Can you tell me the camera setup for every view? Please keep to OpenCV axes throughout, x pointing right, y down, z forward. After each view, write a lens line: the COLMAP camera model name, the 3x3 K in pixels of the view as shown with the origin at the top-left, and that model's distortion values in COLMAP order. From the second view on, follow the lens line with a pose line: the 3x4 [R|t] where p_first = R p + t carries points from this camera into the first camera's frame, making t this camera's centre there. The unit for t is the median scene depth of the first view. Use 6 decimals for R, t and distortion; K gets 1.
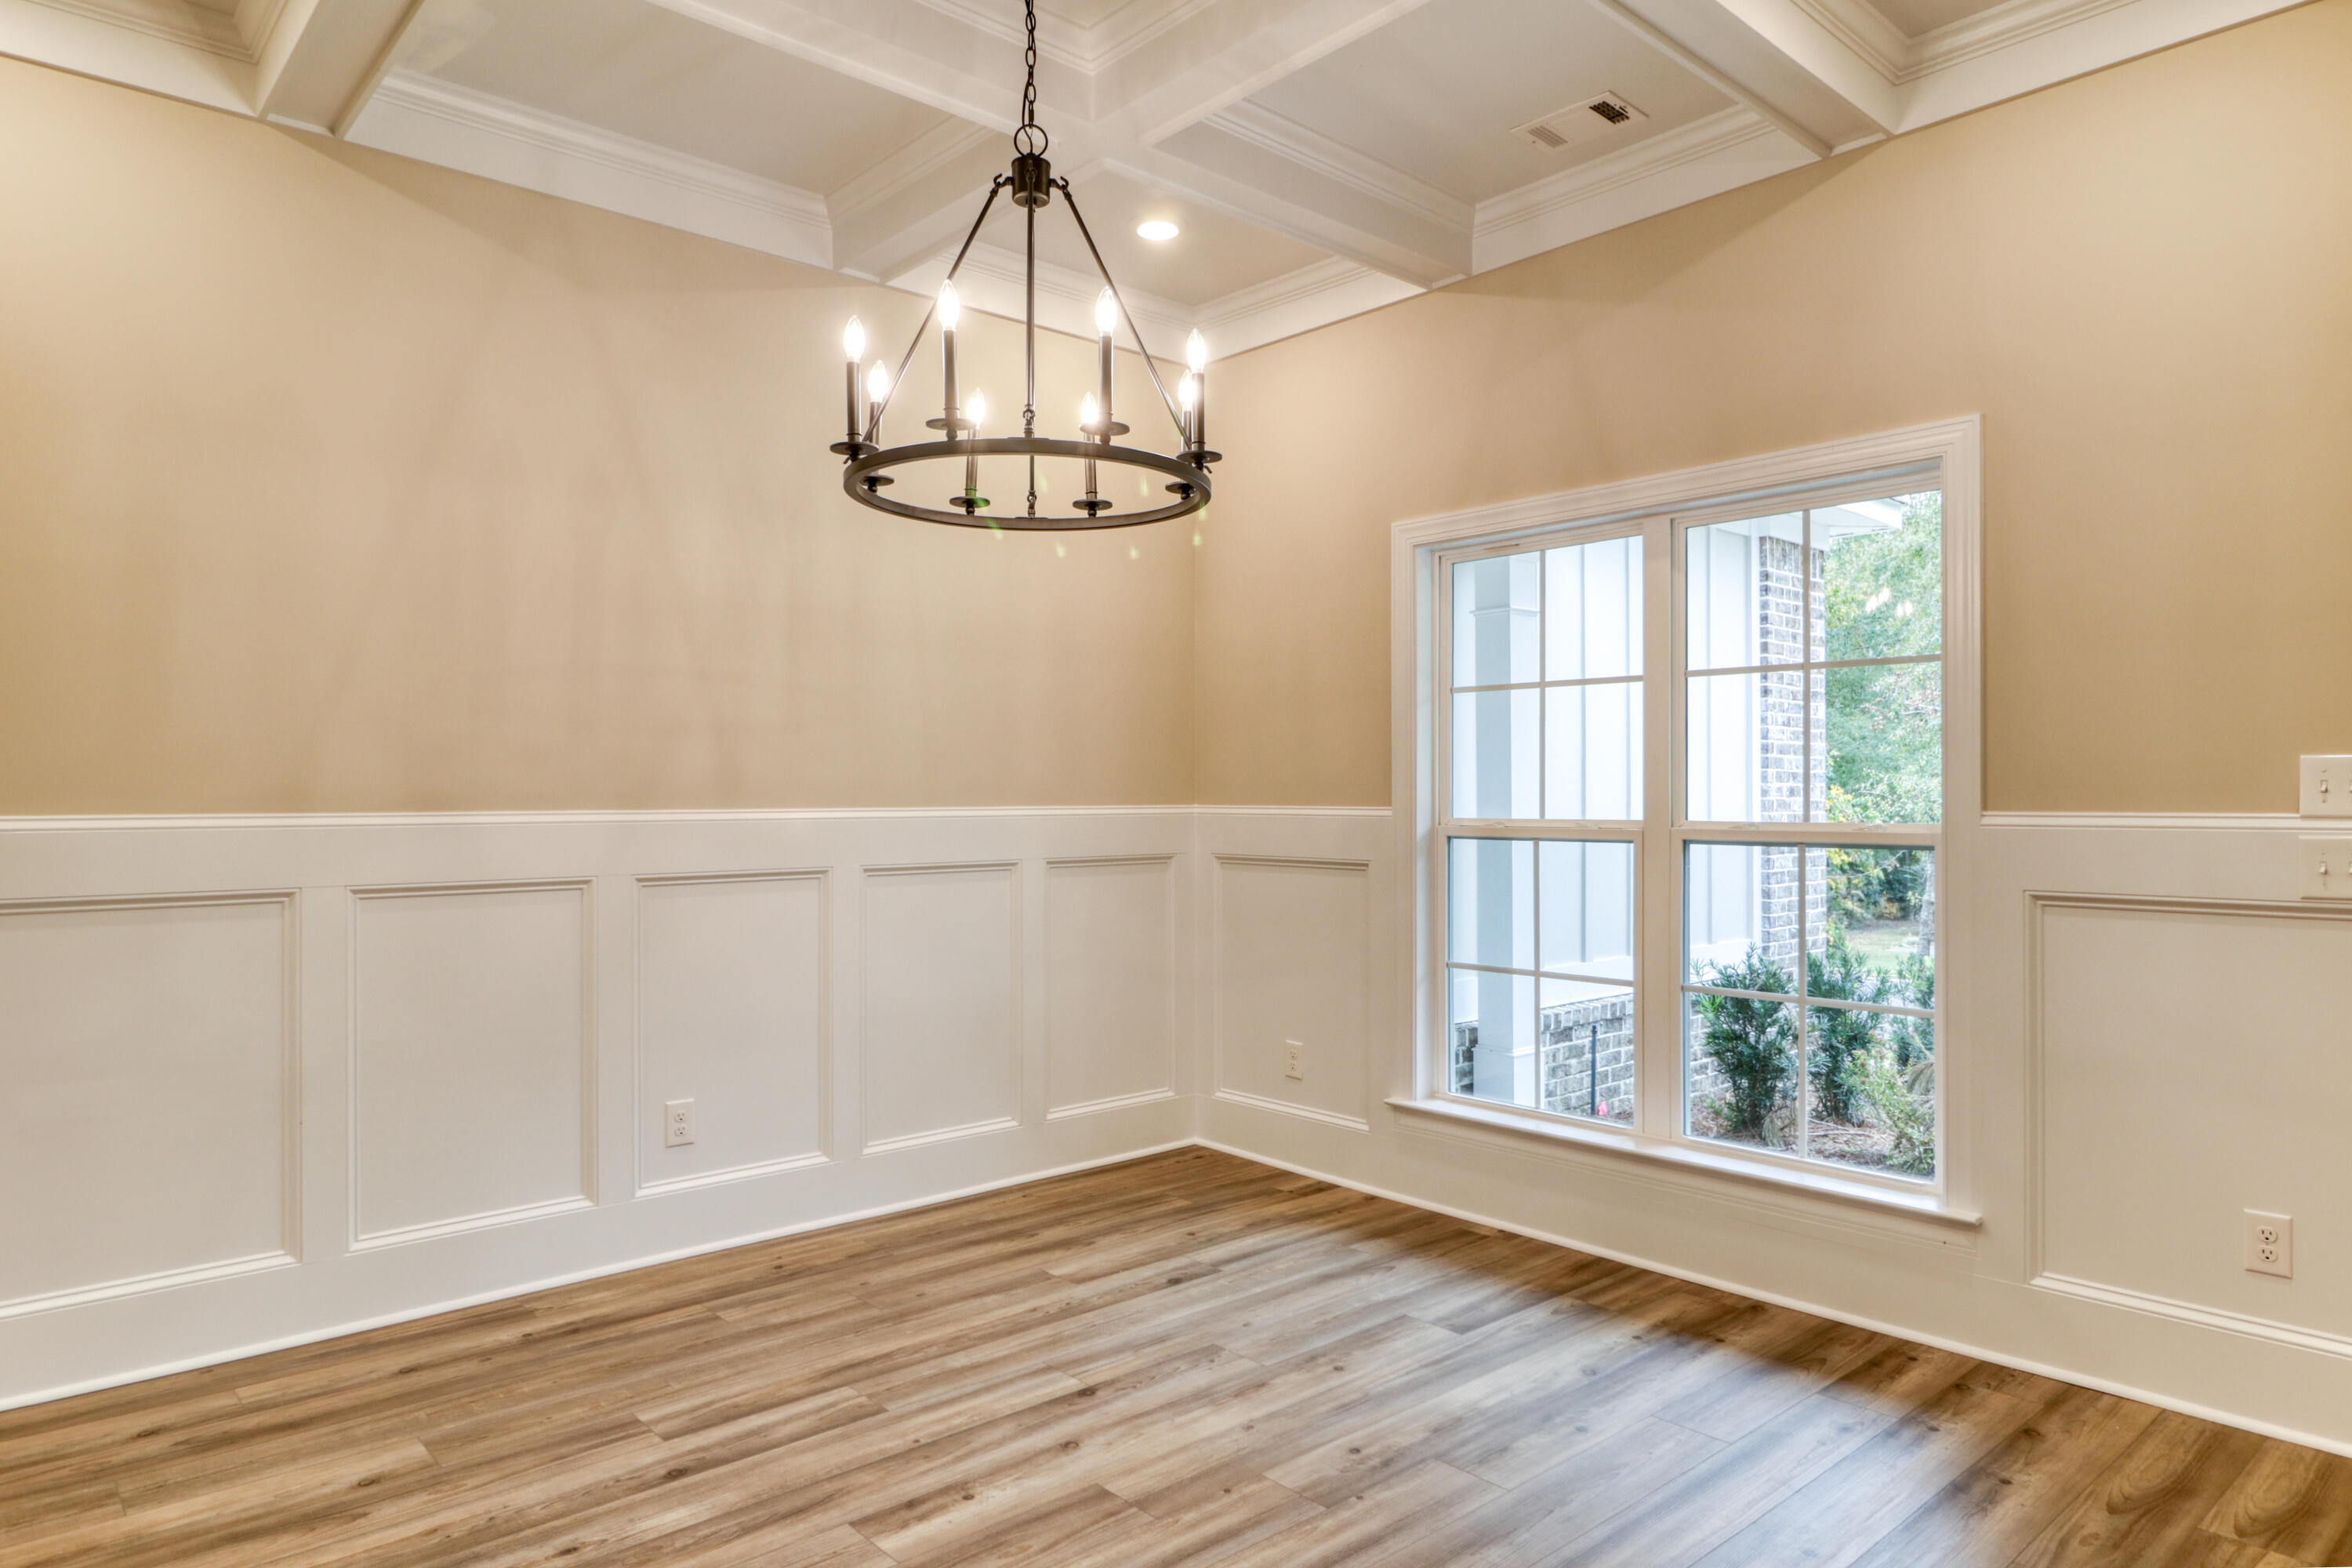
lens RADIAL K [[1411.9, 0, 1197.1], [0, 1411.9, 793.0], [0, 0, 1]] dist [-0.001735, -0.006368]
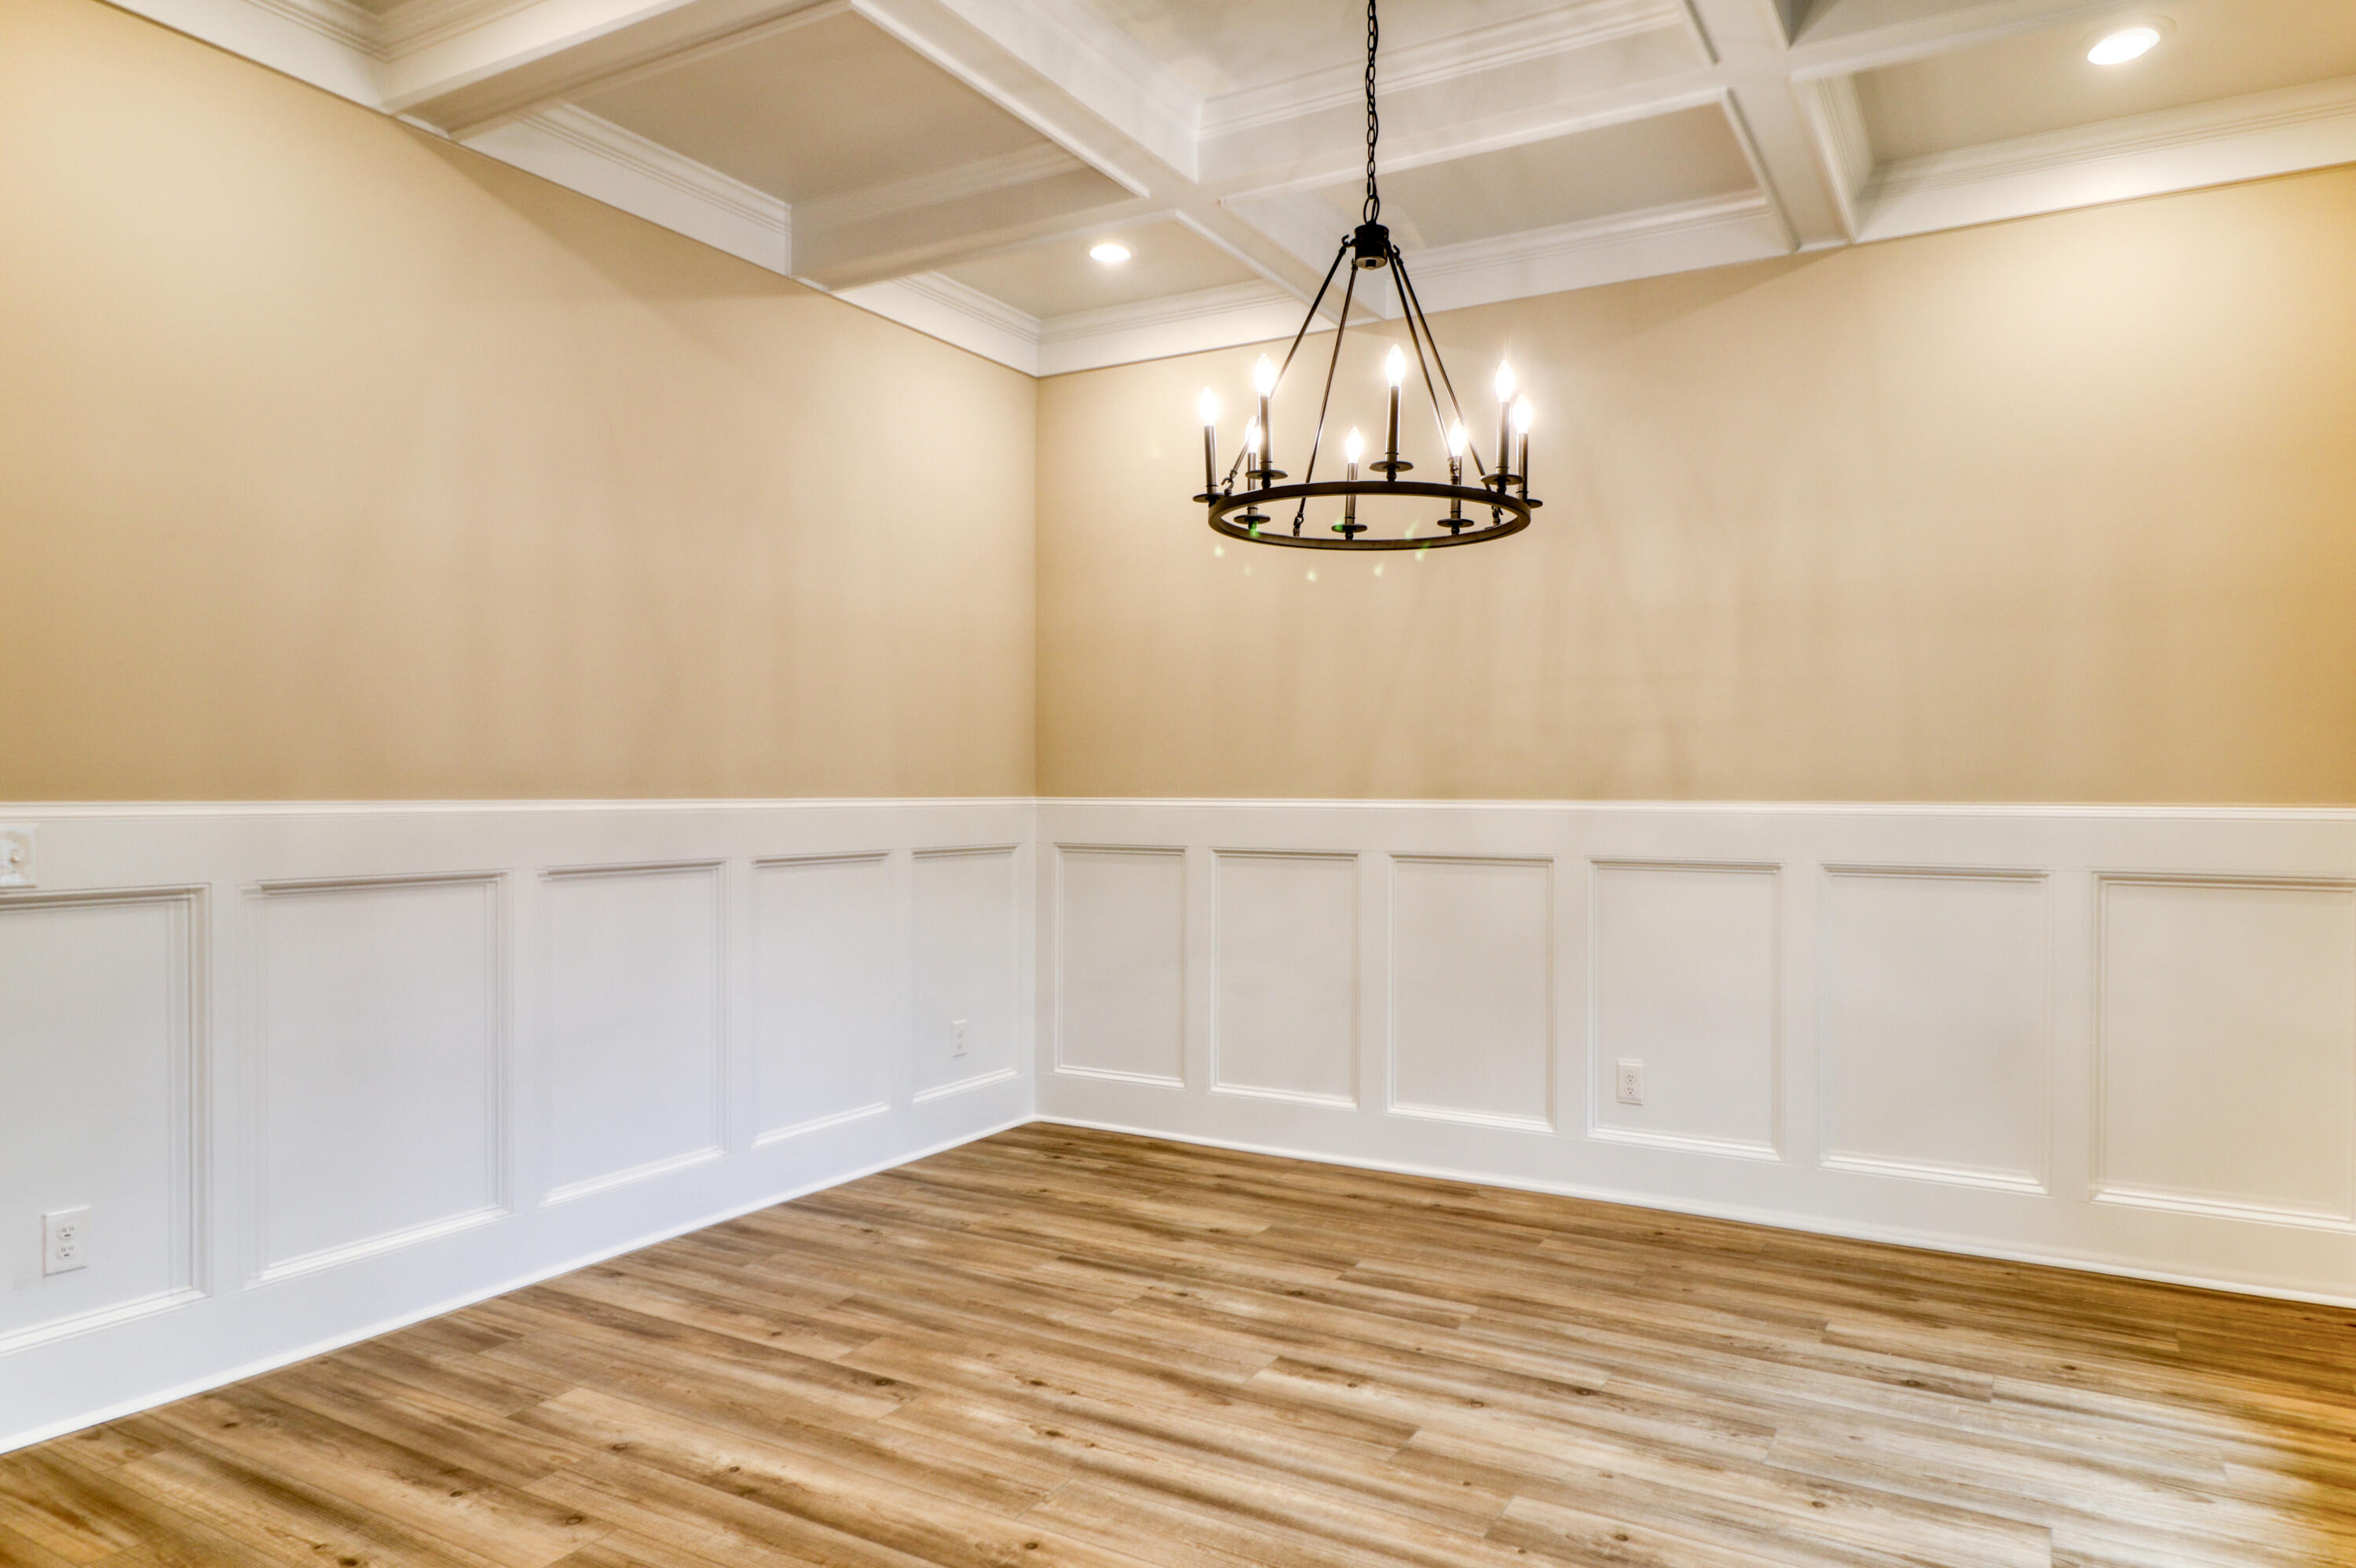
lens RADIAL K [[1414.2, 0, 1199.1], [0, 1414.2, 793.0], [0, 0, 1]] dist [-0.001735, -0.006368]
pose [[0.339190, 0.012368, -0.940637, 0.663069], [-0.008683, 0.999912, 0.010016, -0.003577], [0.940678, 0.004771, 0.339268, 0.353556]]
